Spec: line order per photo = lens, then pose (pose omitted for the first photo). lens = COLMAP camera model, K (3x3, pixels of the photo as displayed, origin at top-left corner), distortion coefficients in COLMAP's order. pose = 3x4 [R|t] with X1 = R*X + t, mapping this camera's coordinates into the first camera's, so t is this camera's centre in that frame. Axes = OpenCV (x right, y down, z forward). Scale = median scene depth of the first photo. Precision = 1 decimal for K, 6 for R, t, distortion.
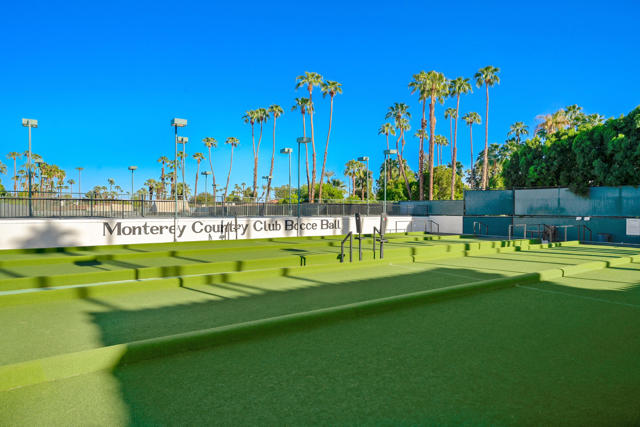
lens RADIAL K [[388.3, 0, 320.0], [0, 388.3, 213.9], [0, 0, 1]] dist [-0.001076, 0.000577]
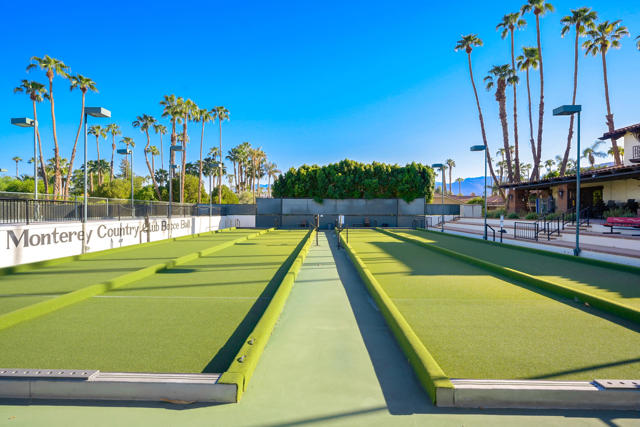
lens RADIAL K [[314.8, 0, 320.0], [0, 314.8, 212.8], [0, 0, 1]] dist [-0.005790, -0.000201]
pose [[0.568323, -0.005514, 0.822787, -0.590897], [0.005371, 0.999981, 0.002992, -0.007656], [-0.822788, 0.002719, 0.568342, 0.167185]]
